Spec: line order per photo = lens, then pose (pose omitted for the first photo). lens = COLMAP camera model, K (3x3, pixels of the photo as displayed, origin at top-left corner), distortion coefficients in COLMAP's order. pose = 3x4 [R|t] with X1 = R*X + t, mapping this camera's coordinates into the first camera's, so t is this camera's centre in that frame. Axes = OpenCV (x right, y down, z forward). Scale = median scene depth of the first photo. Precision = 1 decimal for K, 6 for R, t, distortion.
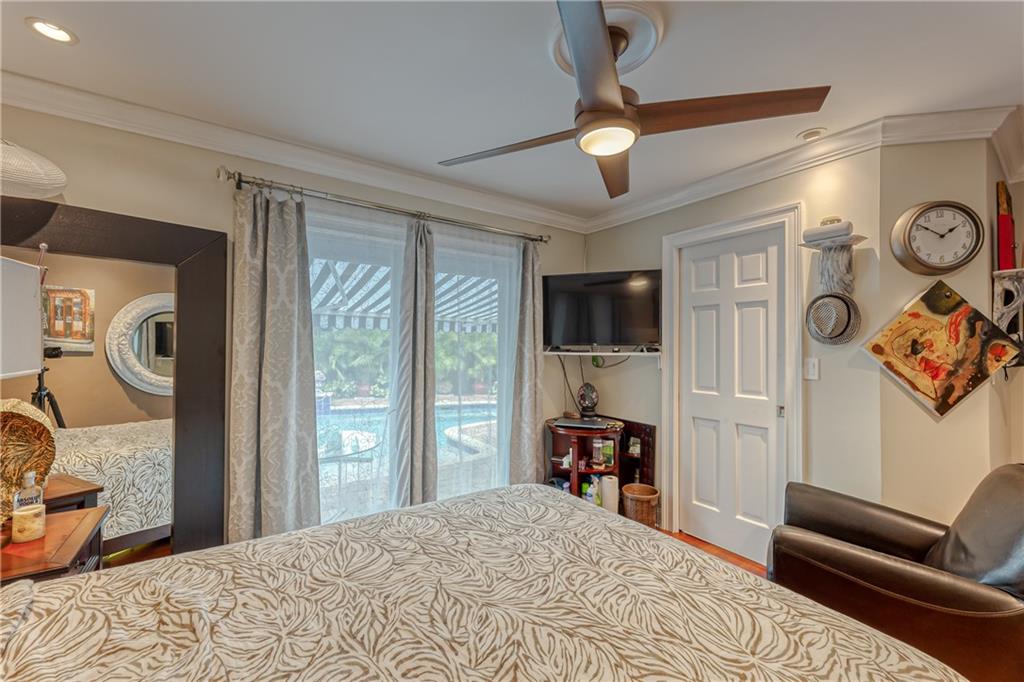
lens RADIAL K [[412.0, 0, 512.0], [0, 412.0, 341.0], [0, 0, 1]] dist [-0.000386, -0.000217]
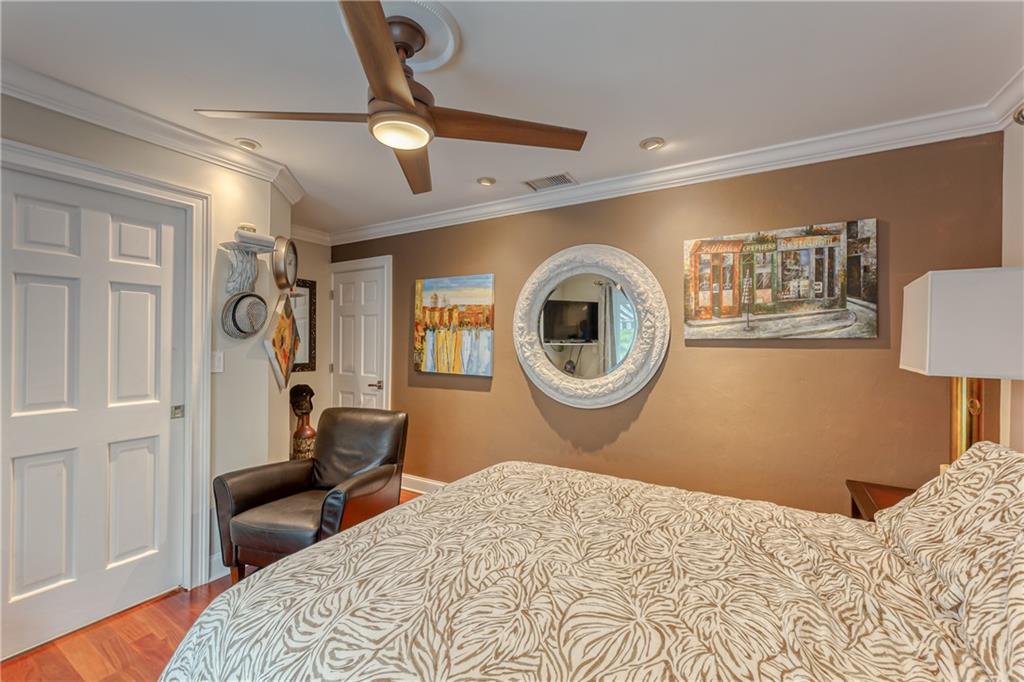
lens RADIAL K [[412.0, 0, 512.0], [0, 412.0, 341.0], [0, 0, 1]] dist [-0.000386, -0.000217]
pose [[-0.404292, -0.004459, 0.914619, -1.026977], [-0.017560, 0.999842, -0.002888, 0.010295], [-0.914461, -0.017228, -0.404306, 1.510756]]
